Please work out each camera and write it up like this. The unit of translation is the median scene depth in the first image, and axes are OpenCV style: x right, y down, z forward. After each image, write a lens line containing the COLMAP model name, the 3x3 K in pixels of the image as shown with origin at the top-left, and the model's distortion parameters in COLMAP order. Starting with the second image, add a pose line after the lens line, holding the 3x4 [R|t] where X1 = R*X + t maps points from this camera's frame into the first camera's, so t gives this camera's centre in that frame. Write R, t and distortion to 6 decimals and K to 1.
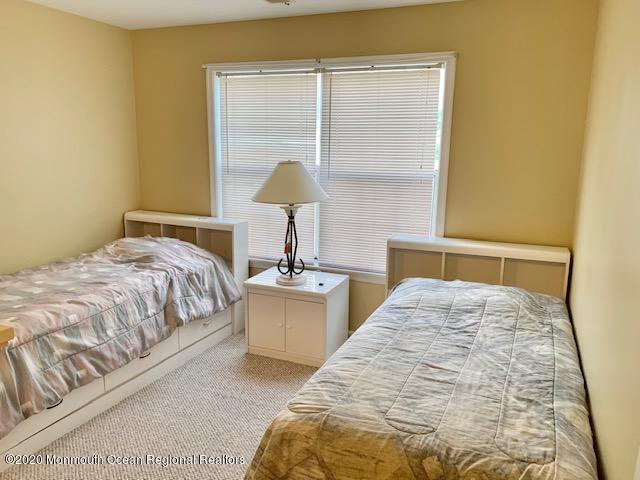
lens RADIAL K [[492.8, 0, 319.1], [0, 492.8, 240.1], [0, 0, 1]] dist [0.050126, -0.045784]
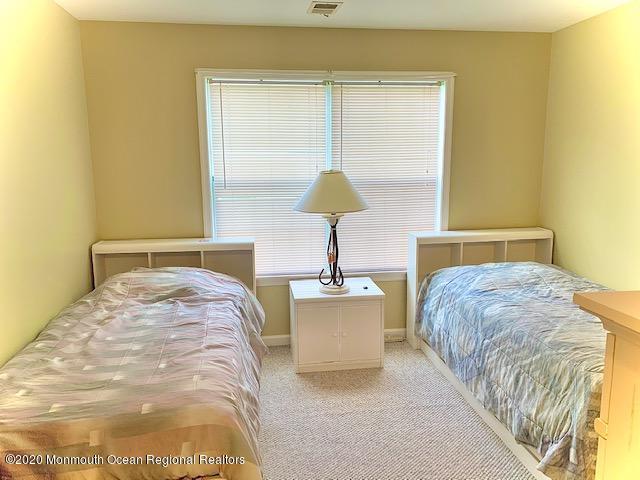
lens RADIAL K [[492.8, 0, 316.2], [0, 492.8, 240.2], [0, 0, 1]] dist [0.050126, -0.045784]
pose [[0.857552, -0.109694, 0.502565, -0.600306], [0.123912, 0.992280, 0.005146, -0.028131], [-0.499250, 0.057861, 0.864524, 0.153052]]
